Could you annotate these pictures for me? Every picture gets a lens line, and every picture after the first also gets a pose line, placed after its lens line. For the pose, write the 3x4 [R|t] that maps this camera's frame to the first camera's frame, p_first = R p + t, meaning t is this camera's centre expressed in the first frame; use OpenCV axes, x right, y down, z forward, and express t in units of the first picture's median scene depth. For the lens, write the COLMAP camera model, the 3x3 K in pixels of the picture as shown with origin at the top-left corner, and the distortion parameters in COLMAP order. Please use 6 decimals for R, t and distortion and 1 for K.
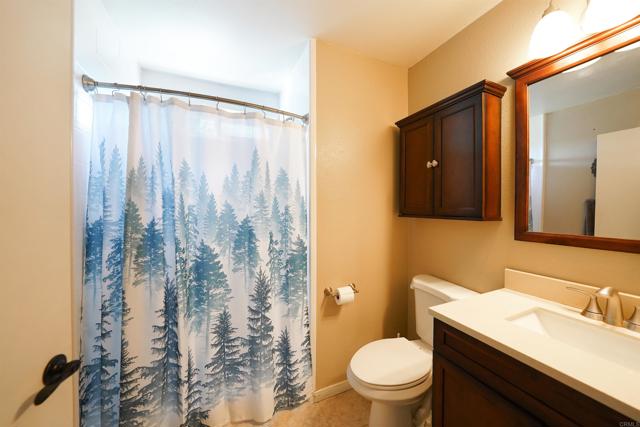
lens RADIAL K [[227.7, 0, 322.0], [0, 227.7, 207.7], [0, 0, 1]] dist [-0.000711, -0.000027]
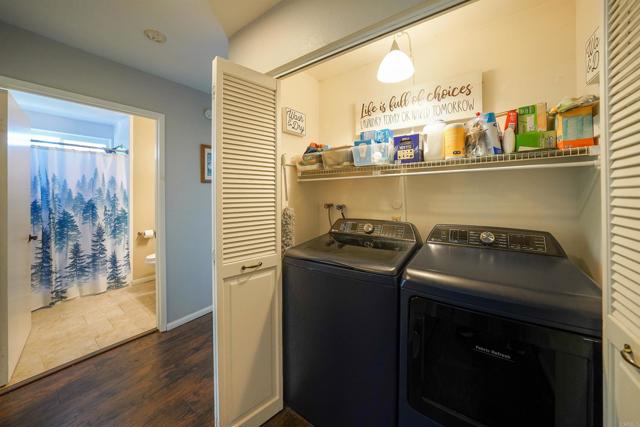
lens RADIAL K [[235.2, 0, 318.2], [0, 235.2, 192.3], [0, 0, 1]] dist [-0.000212, 0.000182]
pose [[0.883331, 0.000391, 0.468749, 0.537269], [0.003819, 0.999960, -0.008030, 0.004186], [-0.468733, 0.008883, 0.883295, -2.005935]]
